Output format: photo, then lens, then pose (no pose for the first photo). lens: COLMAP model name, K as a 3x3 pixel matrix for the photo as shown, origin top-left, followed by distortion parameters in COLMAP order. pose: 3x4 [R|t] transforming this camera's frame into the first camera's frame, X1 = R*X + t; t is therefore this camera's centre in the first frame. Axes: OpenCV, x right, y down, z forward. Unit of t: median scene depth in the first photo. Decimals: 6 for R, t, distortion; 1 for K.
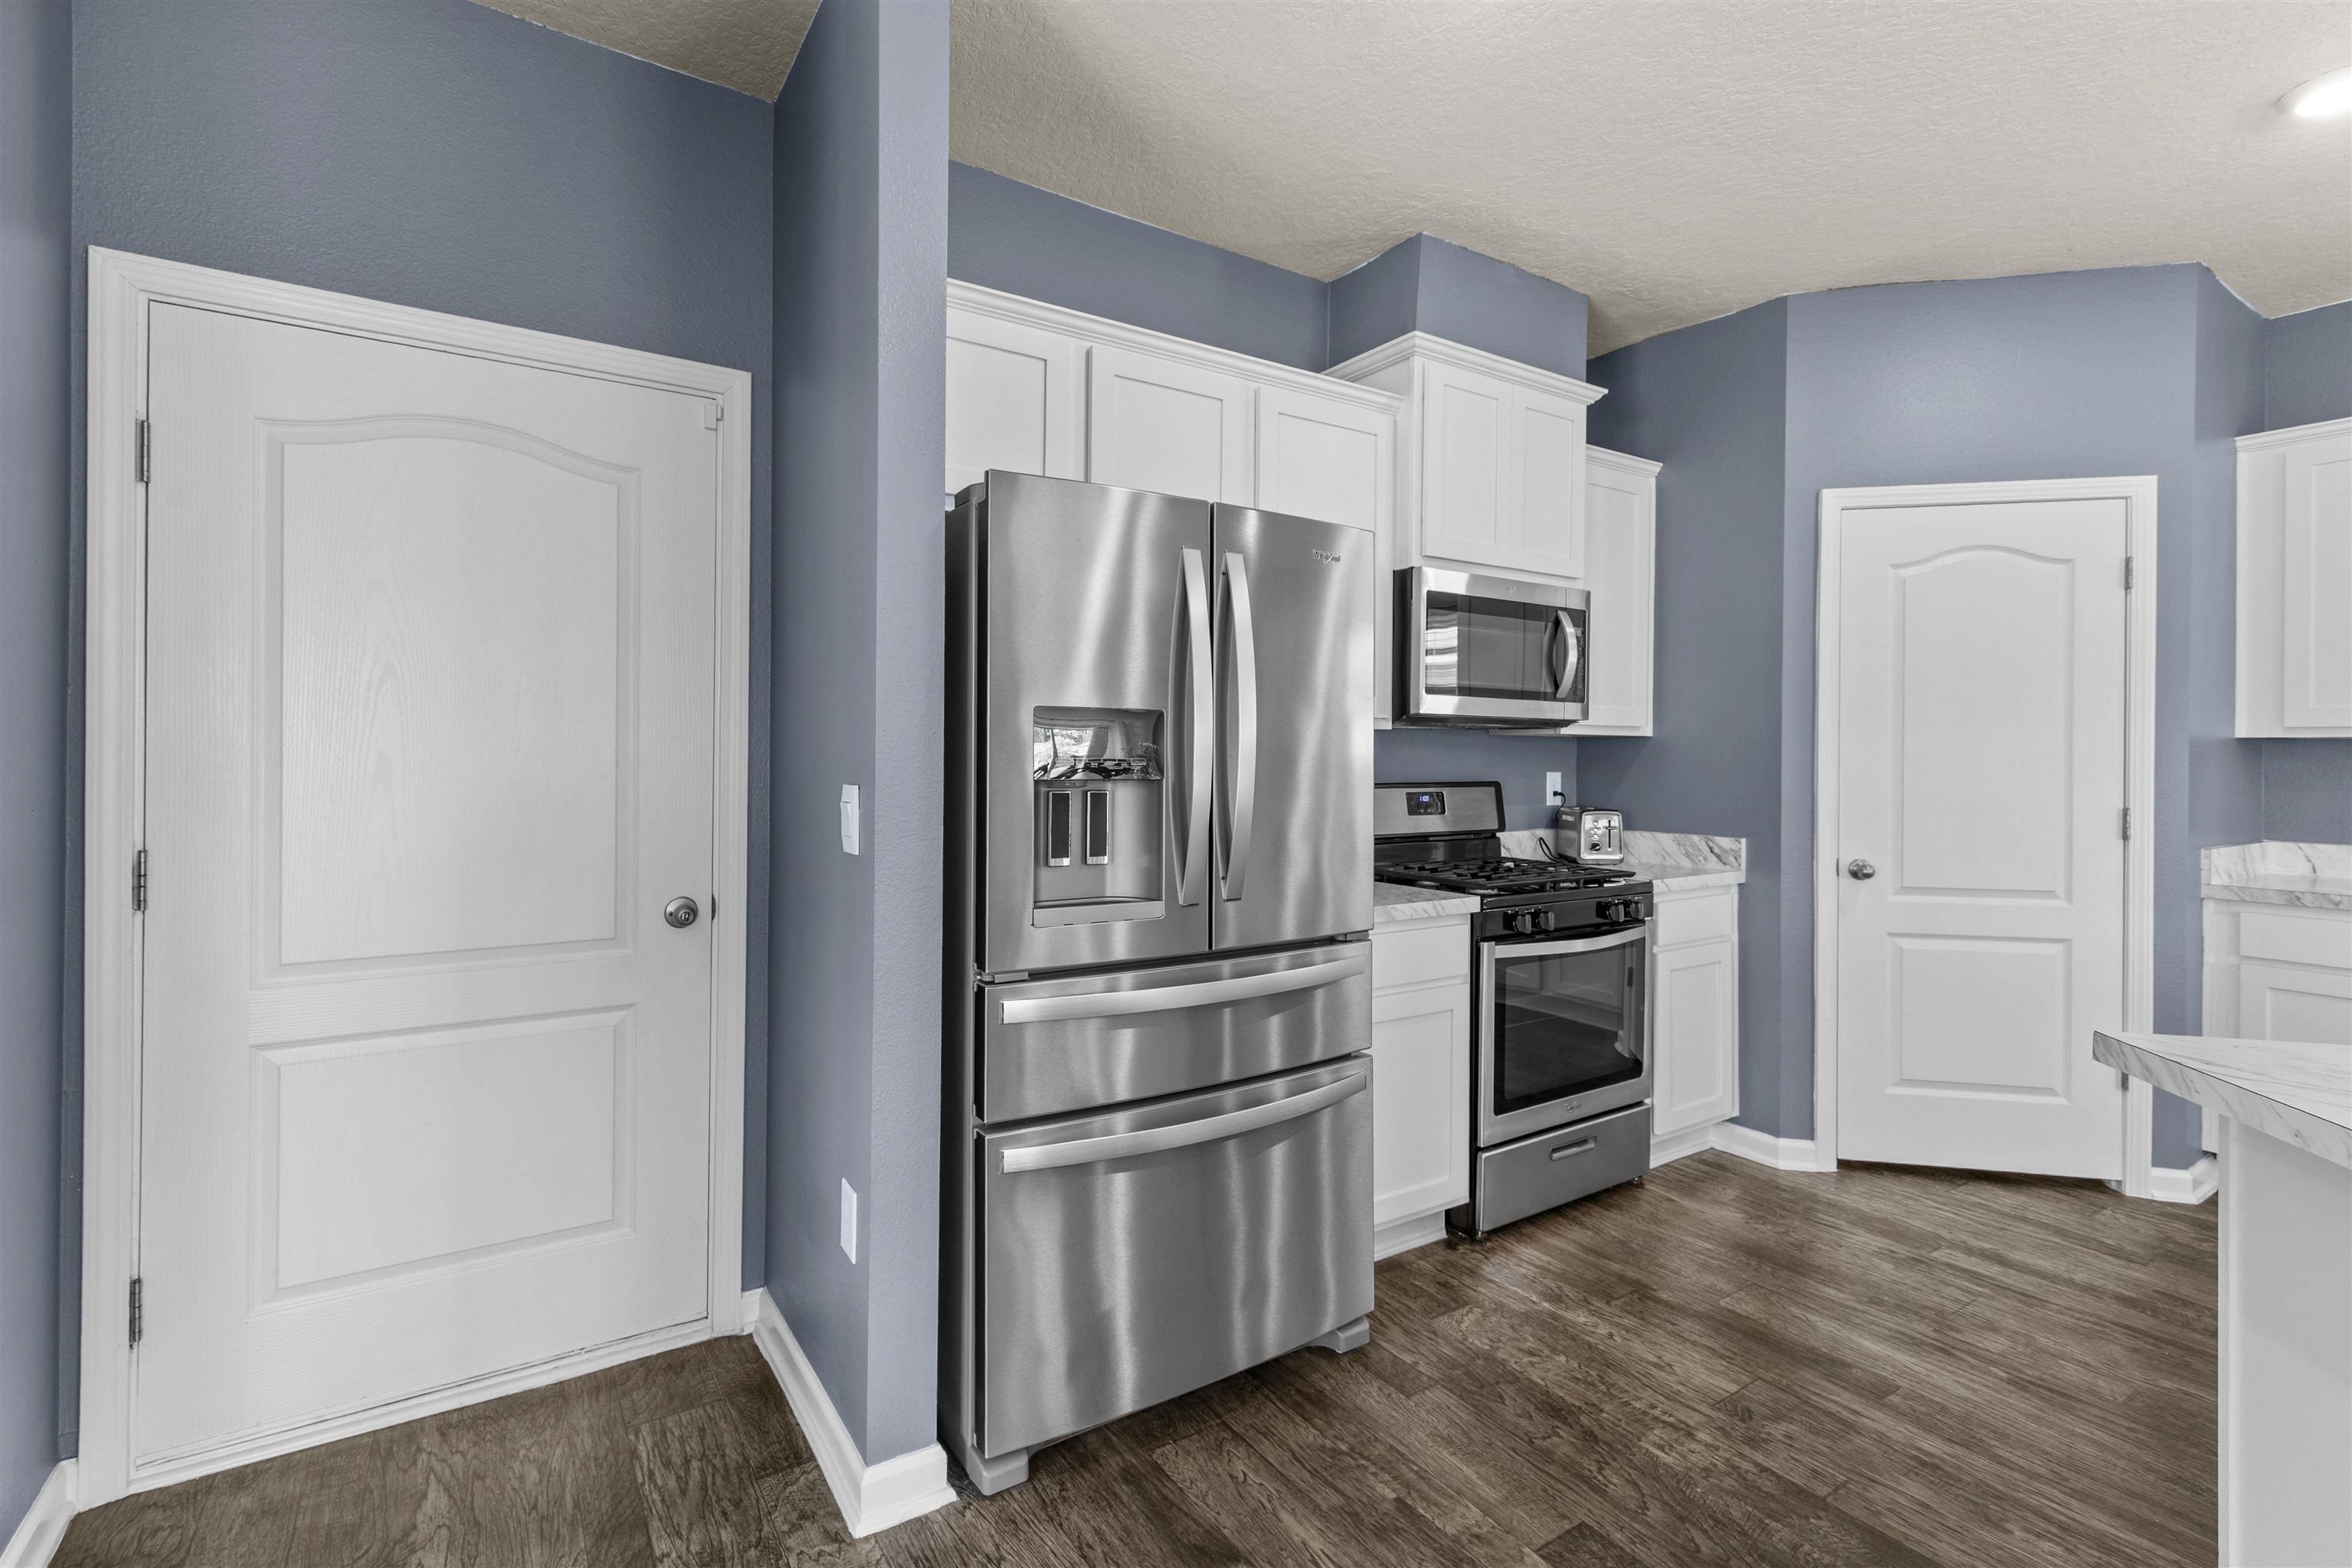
lens RADIAL K [[1062.4, 0, 1179.6], [0, 1062.4, 765.6], [0, 0, 1]] dist [0.001390, 0.000348]
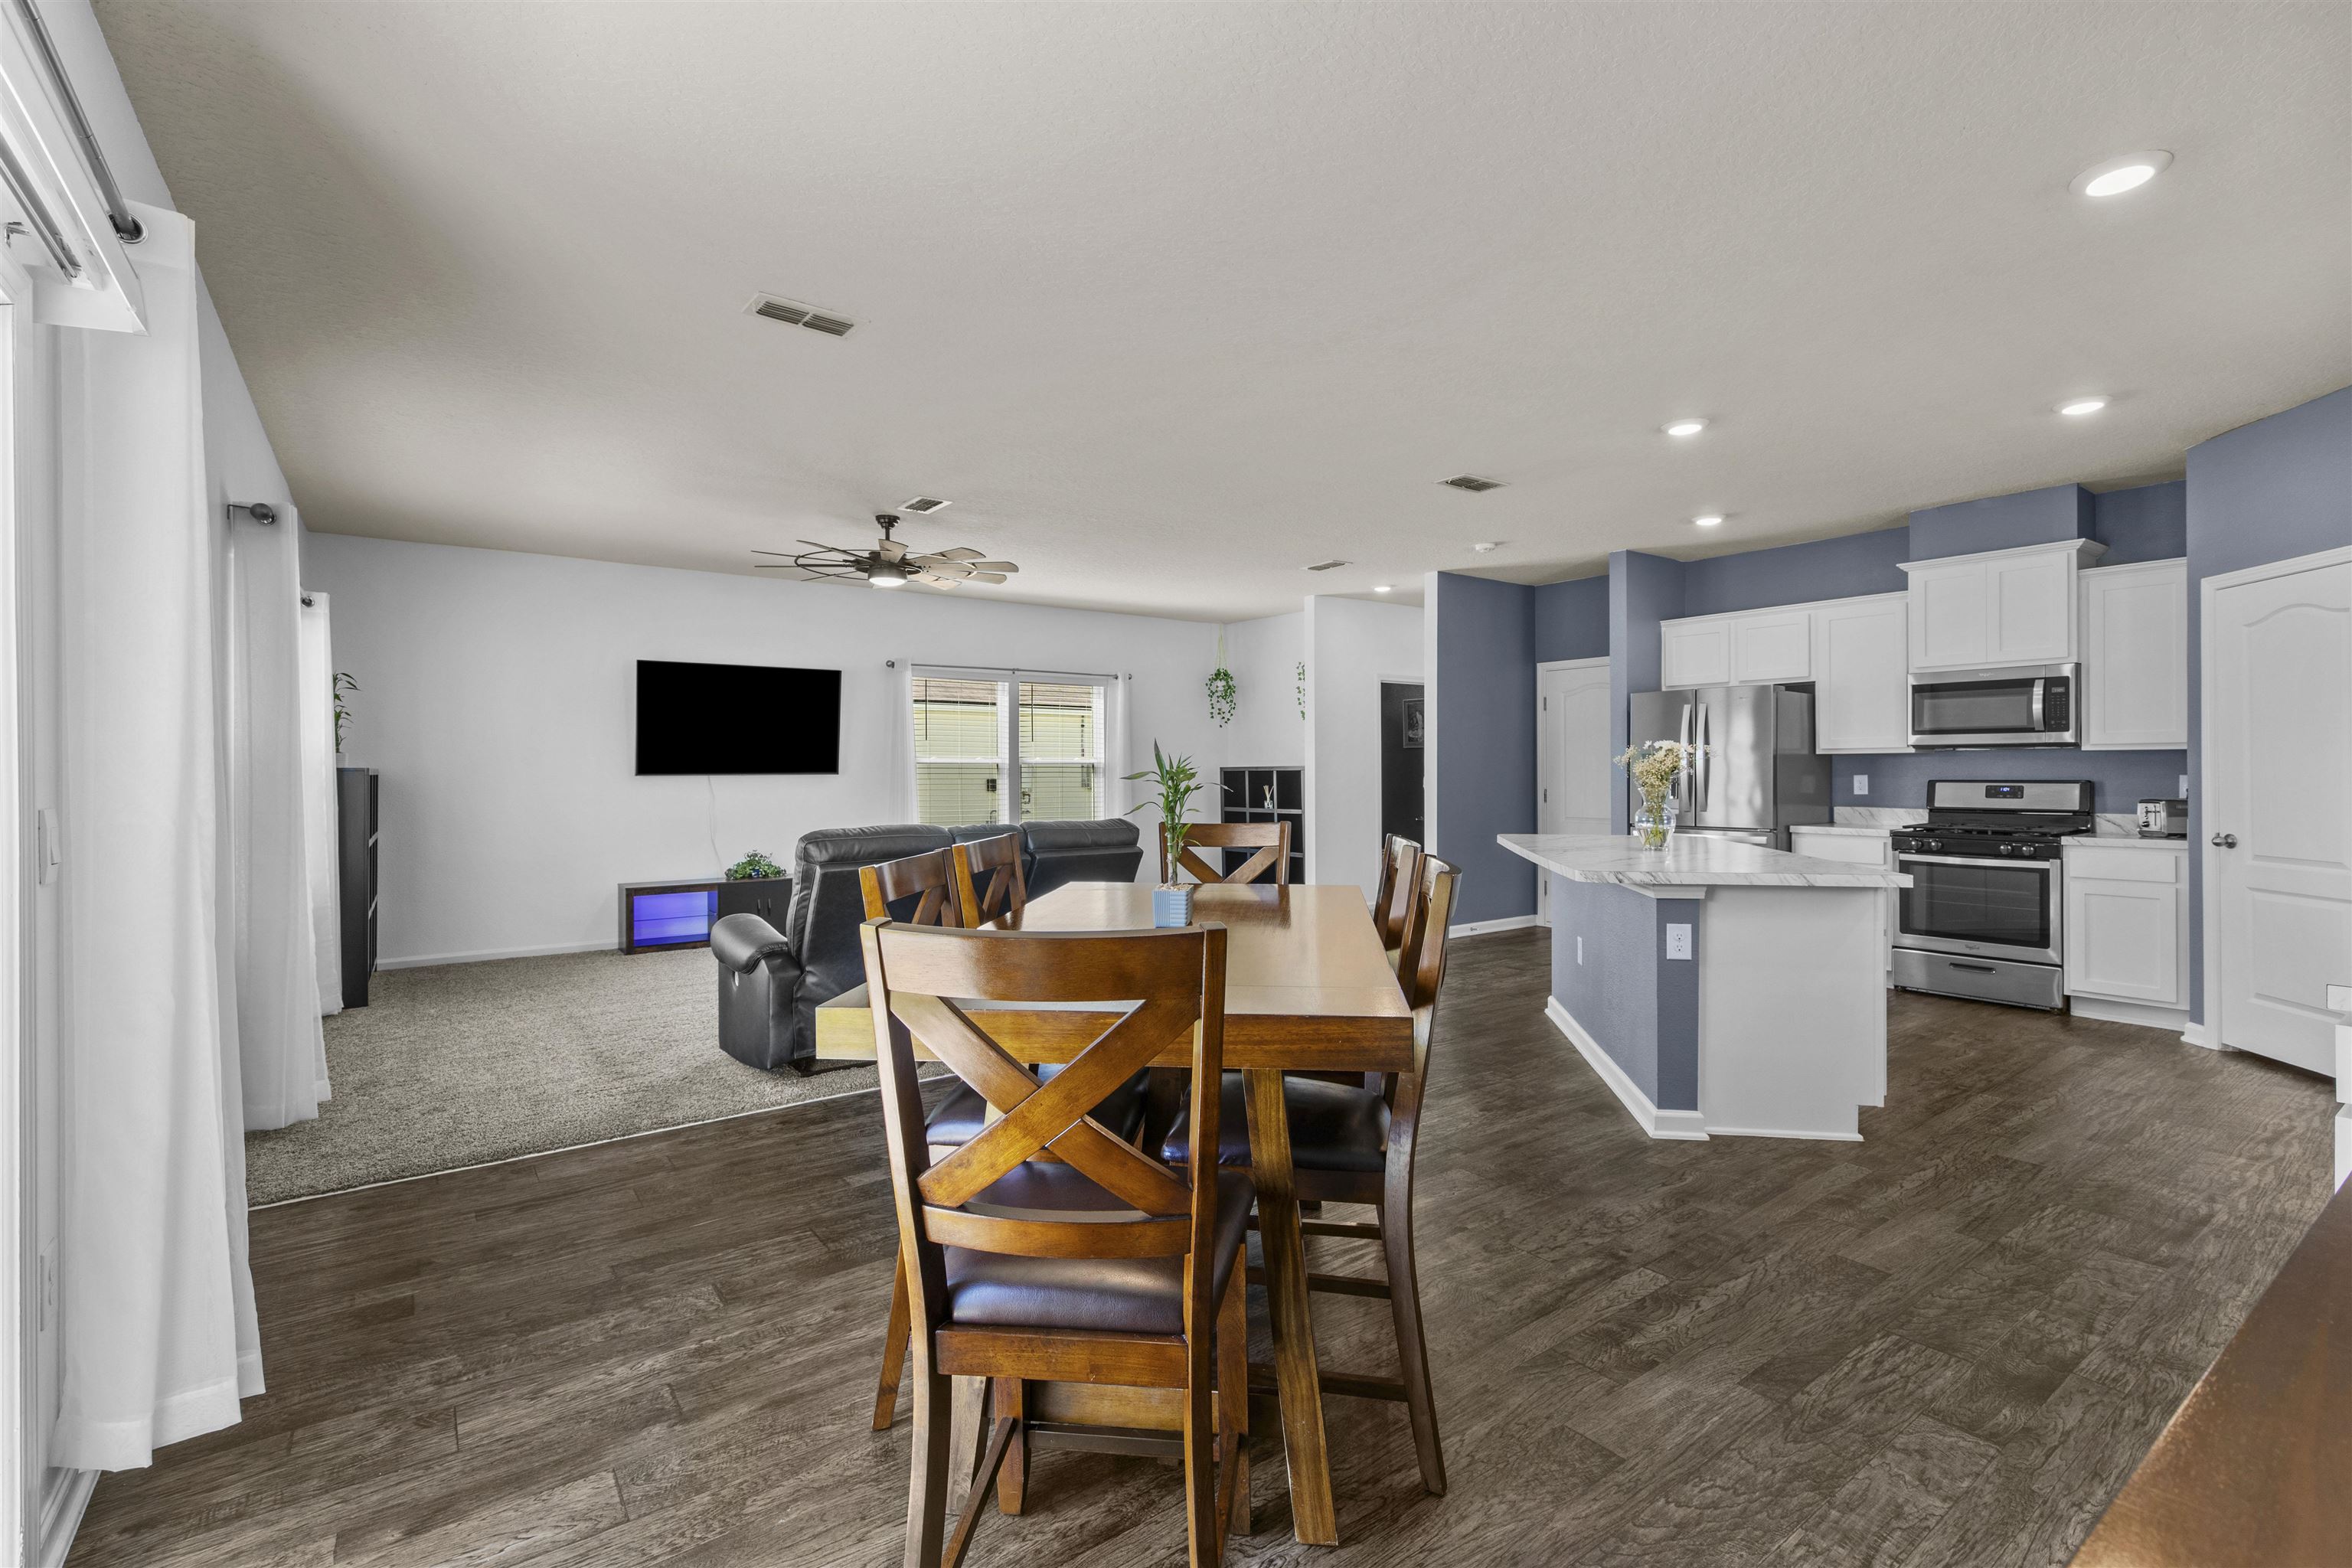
lens RADIAL K [[1057.3, 0, 1178.6], [0, 1057.3, 773.2], [0, 0, 1]] dist [0.001359, -0.001267]
pose [[0.058018, -0.005588, -0.998300, 2.070431], [-0.006966, 0.999958, -0.006002, 0.027049], [0.998291, 0.007303, 0.057977, -0.509154]]
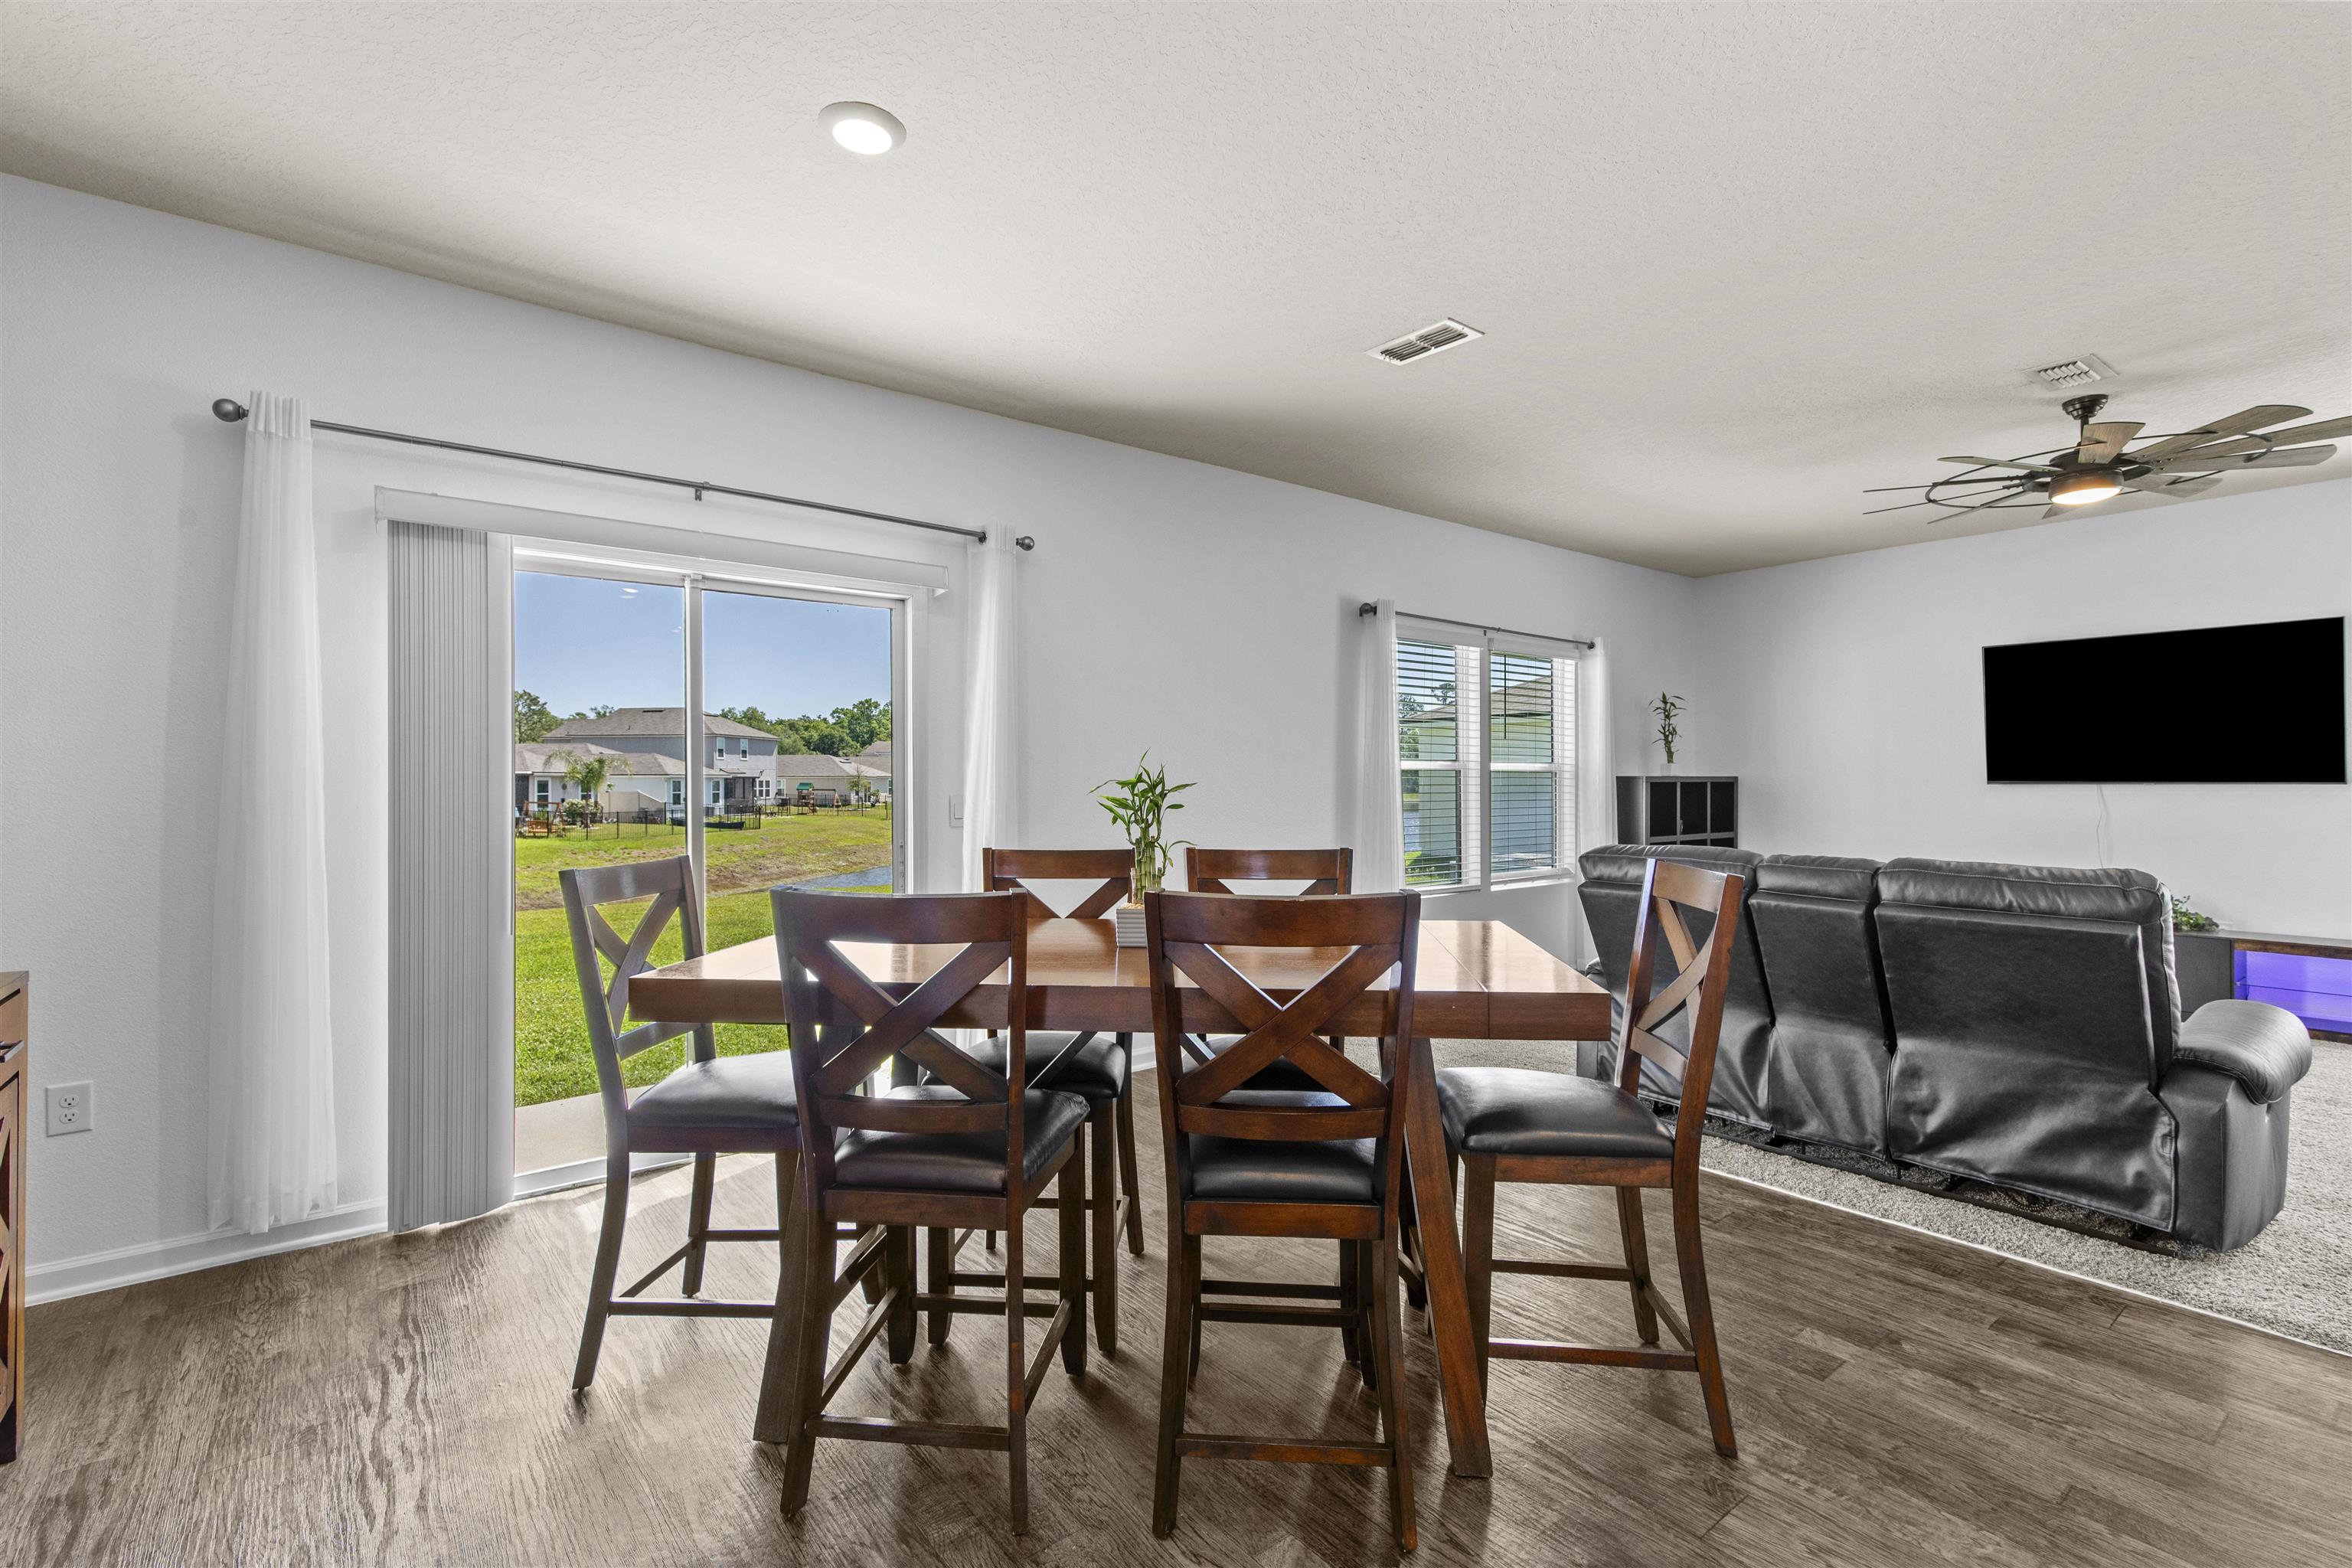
lens RADIAL K [[1057.3, 0, 1178.6], [0, 1057.3, 773.2], [0, 0, 1]] dist [0.001359, -0.001267]
pose [[-0.996071, -0.007204, -0.088265, 1.329309], [-0.007492, 0.999968, 0.002932, 0.011776], [0.088241, 0.003582, -0.996093, 0.268998]]
